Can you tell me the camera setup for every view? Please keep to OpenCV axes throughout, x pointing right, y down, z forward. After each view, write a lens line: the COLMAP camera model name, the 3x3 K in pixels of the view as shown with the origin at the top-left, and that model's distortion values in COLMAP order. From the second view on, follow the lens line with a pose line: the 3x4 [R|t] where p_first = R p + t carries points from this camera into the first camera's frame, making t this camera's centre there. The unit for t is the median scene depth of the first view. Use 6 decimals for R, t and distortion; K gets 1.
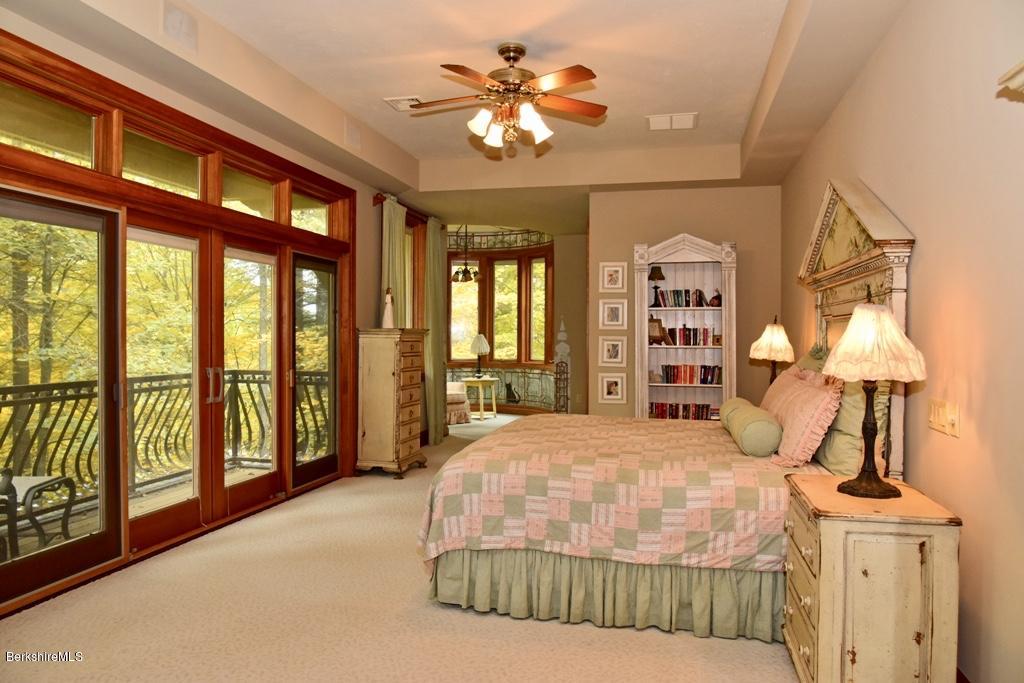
lens RADIAL K [[702.7, 0, 512.0], [0, 702.7, 341.5], [0, 0, 1]] dist [-0.044646, 0.002152]
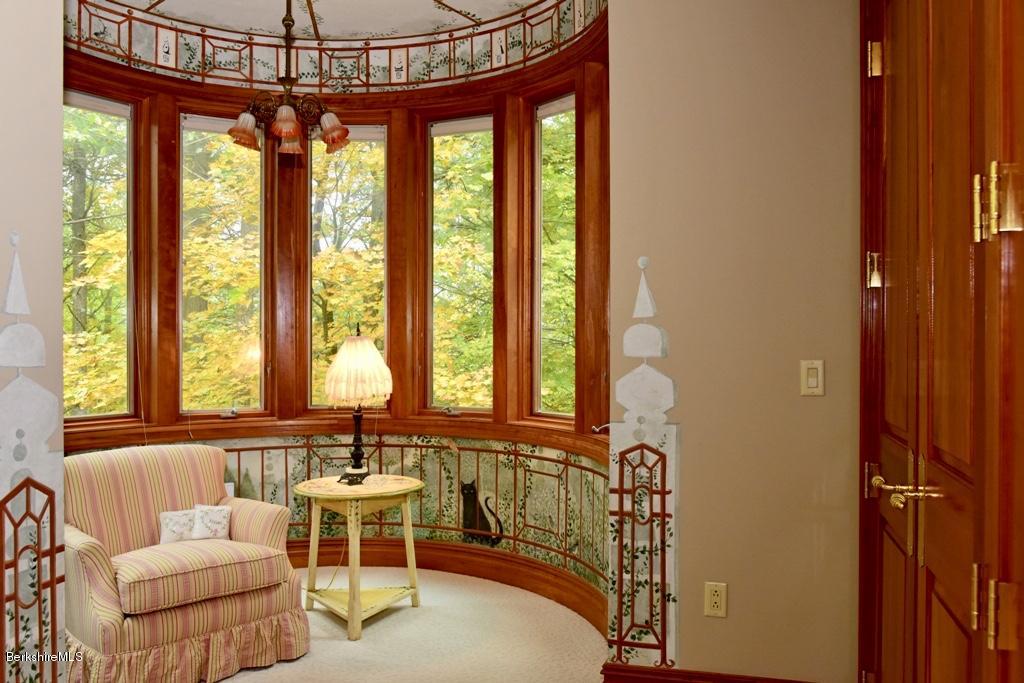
lens RADIAL K [[829.5, 0, 512.0], [0, 829.5, 341.5], [0, 0, 1]] dist [0.000820, 0.000036]
pose [[0.999027, -0.001175, -0.044081, 0.055328], [0.000676, 0.999935, -0.011344, -0.005684], [0.044091, 0.011303, 0.998964, 1.015115]]
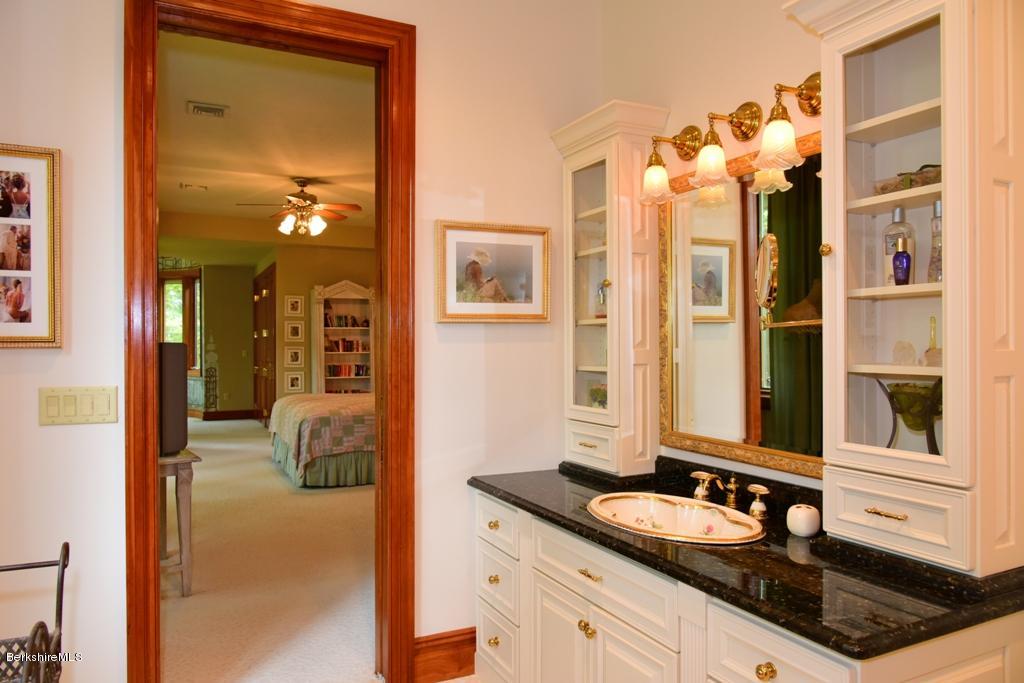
lens RADIAL K [[702.7, 0, 512.0], [0, 702.7, 341.5], [0, 0, 1]] dist [-0.044646, 0.002152]
pose [[0.769819, -0.008919, 0.638200, -0.435635], [0.016788, 0.999839, -0.006278, -0.000888], [-0.638041, 0.015547, 0.769845, -0.407661]]
